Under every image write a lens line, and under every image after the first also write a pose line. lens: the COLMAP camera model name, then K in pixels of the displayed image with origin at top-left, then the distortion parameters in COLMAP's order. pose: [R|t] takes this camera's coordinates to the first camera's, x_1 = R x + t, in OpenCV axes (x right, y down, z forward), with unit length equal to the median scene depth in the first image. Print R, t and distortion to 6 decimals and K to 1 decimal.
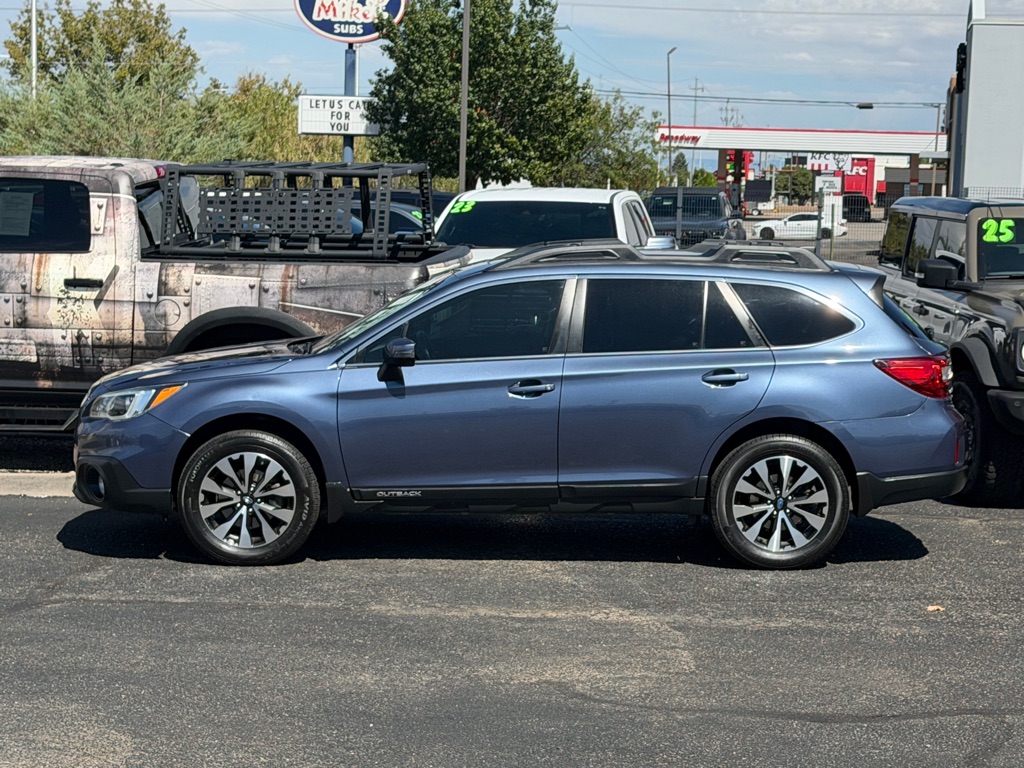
lens RADIAL K [[2277.1, 0, 527.8], [0, 2277.1, 392.6], [0, 0, 1]] dist [0.153866, 0.000000]
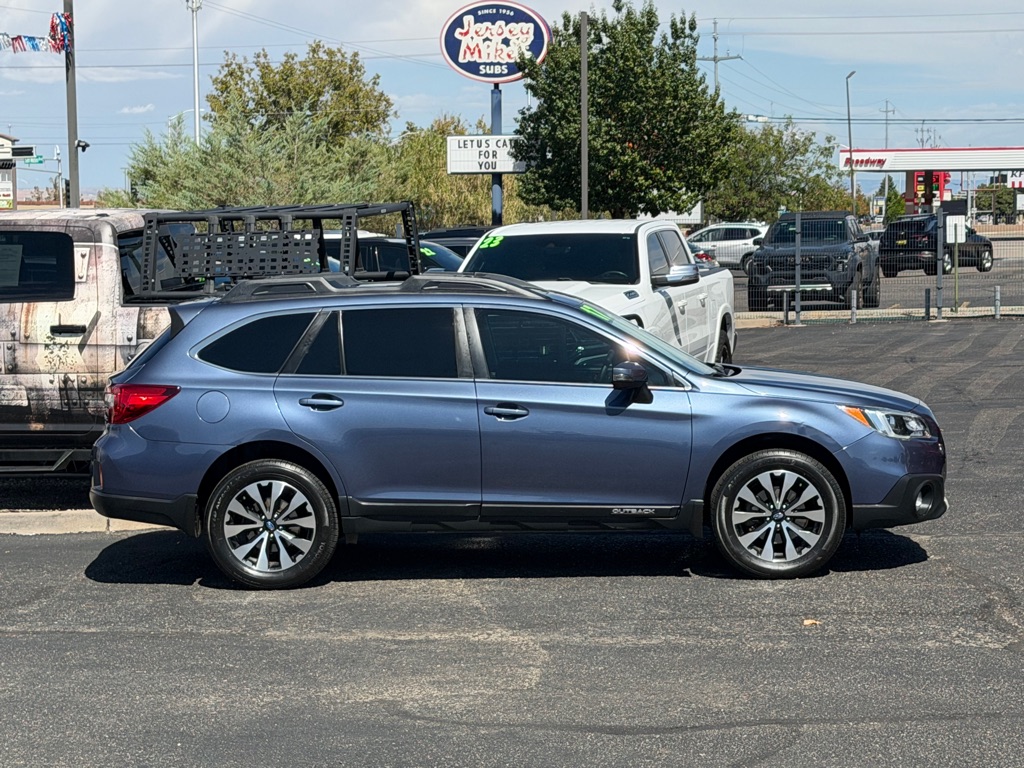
lens RADIAL K [[2277.1, 0, 514.1], [0, 2277.1, 359.7], [0, 0, 1]] dist [0.153866, 0.000000]
pose [[0.994689, -0.030458, -0.098320, 0.111939], [0.027609, 0.999162, -0.030201, 0.003327], [0.099158, 0.027326, 0.994696, -0.018915]]
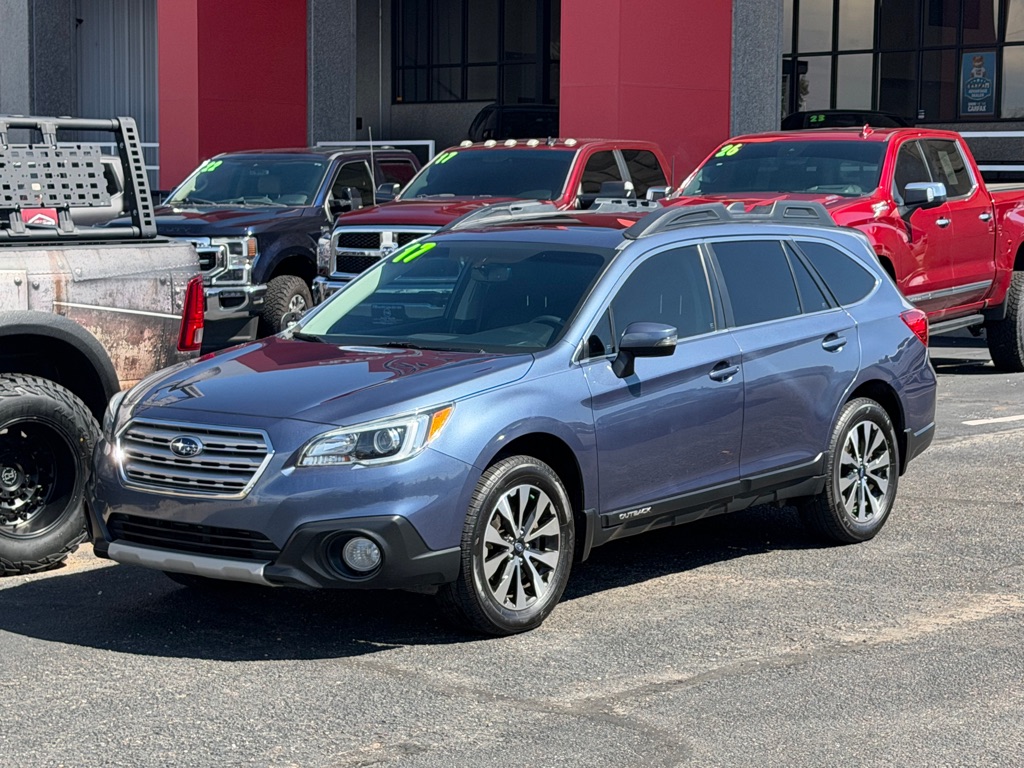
lens RADIAL K [[2277.1, 0, 556.8], [0, 2277.1, 396.3], [0, 0, 1]] dist [0.153866, 0.000000]
pose [[0.615700, -0.091725, 0.782624, -0.584706], [0.081323, 0.995295, 0.052673, -0.035255], [-0.783773, 0.031215, 0.620262, 0.422842]]
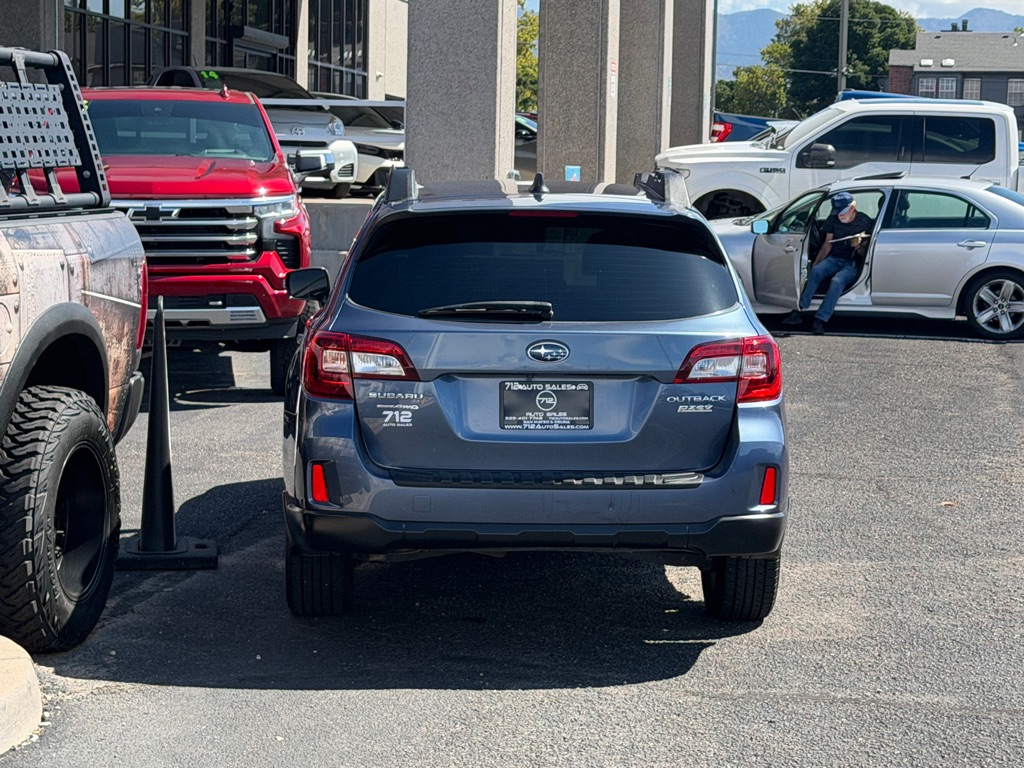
lens RADIAL K [[2277.1, 0, 528.2], [0, 2277.1, 405.2], [0, 0, 1]] dist [0.153866, 0.000000]
pose [[0.029160, -0.123863, 0.991871, -0.665936], [0.073650, 0.989862, 0.121447, -0.072000], [-0.996858, 0.069510, 0.037987, 0.872202]]
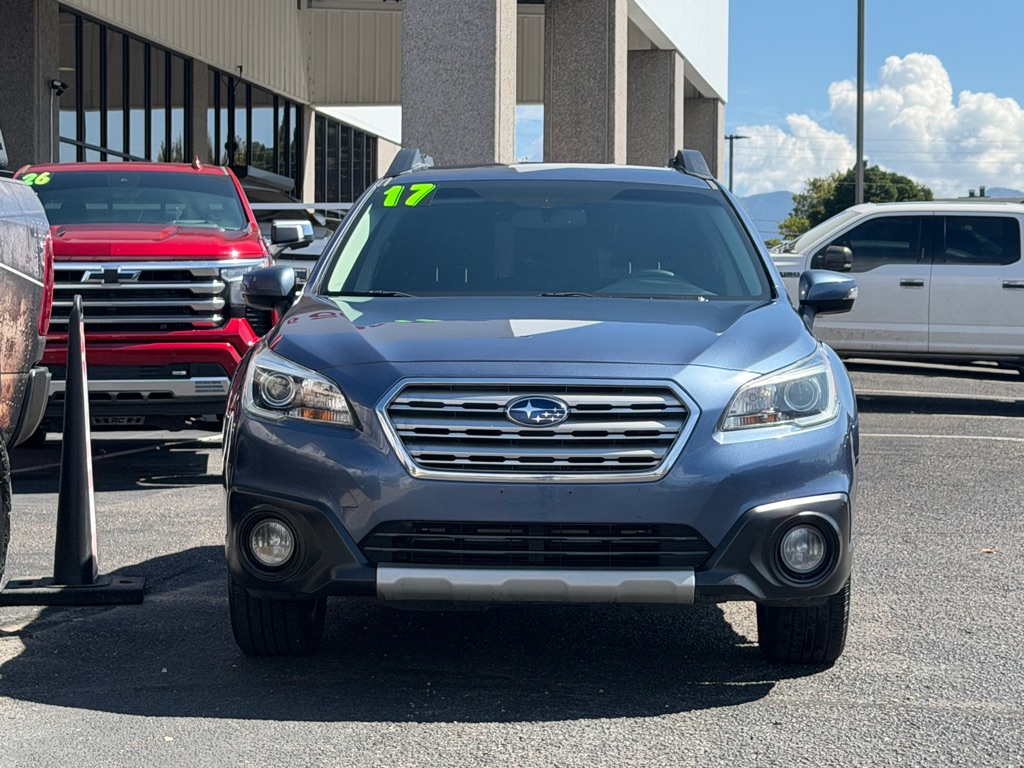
lens RADIAL K [[2277.1, 0, 504.9], [0, 2277.1, 408.7], [0, 0, 1]] dist [0.153866, 0.000000]
pose [[0.048659, -0.046927, 0.997712, -0.584647], [0.087015, 0.995297, 0.042569, -0.016532], [-0.995018, 0.084745, 0.052513, 0.865142]]
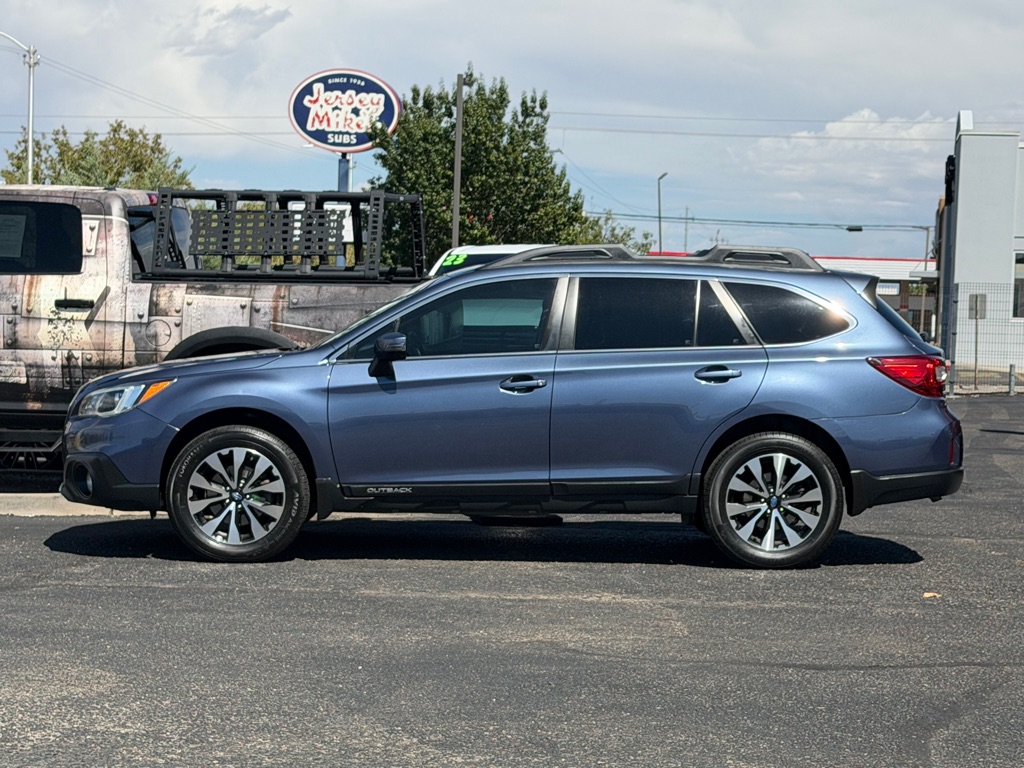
lens RADIAL K [[2277.1, 0, 516.6], [0, 2277.1, 390.0], [0, 0, 1]] dist [0.153866, 0.000000]
pose [[0.999996, 0.002600, -0.001051, -0.000168], [-0.002658, 0.998210, -0.059755, 0.049354], [0.000894, 0.059758, 0.998212, 0.006264]]
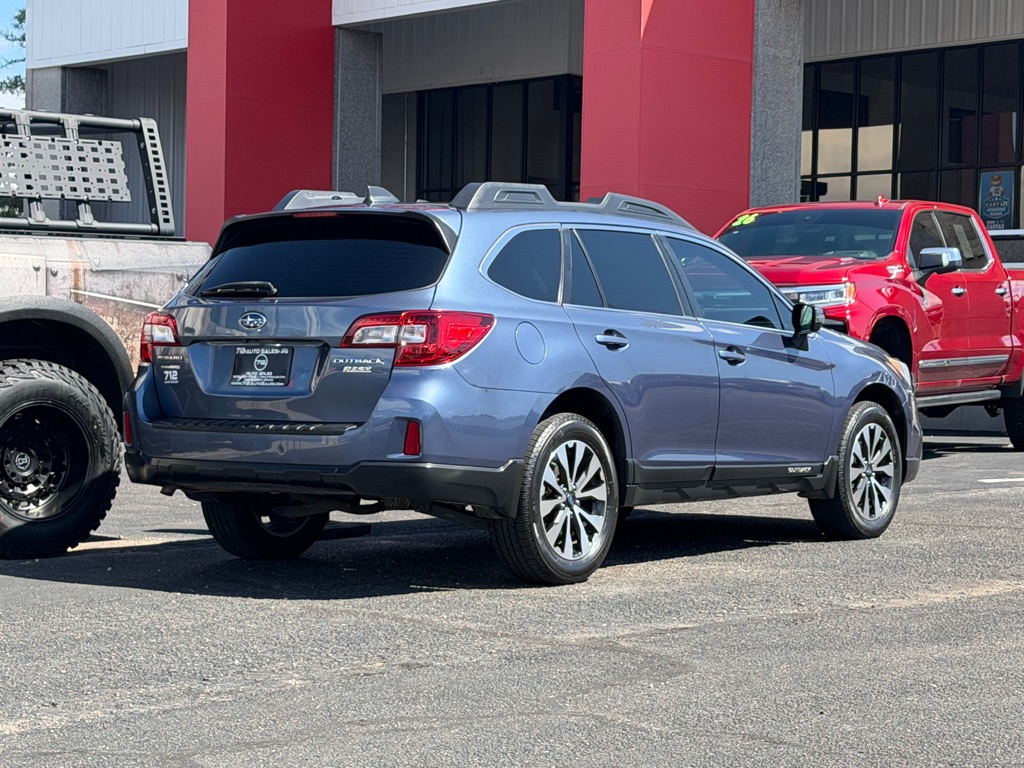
lens RADIAL K [[2277.1, 0, 545.3], [0, 2277.1, 389.1], [0, 0, 1]] dist [0.153866, 0.000000]
pose [[0.627922, -0.026001, 0.777842, -0.588019], [0.071108, 0.997178, -0.024070, 0.020844], [-0.775021, 0.070425, 0.627999, 0.420969]]
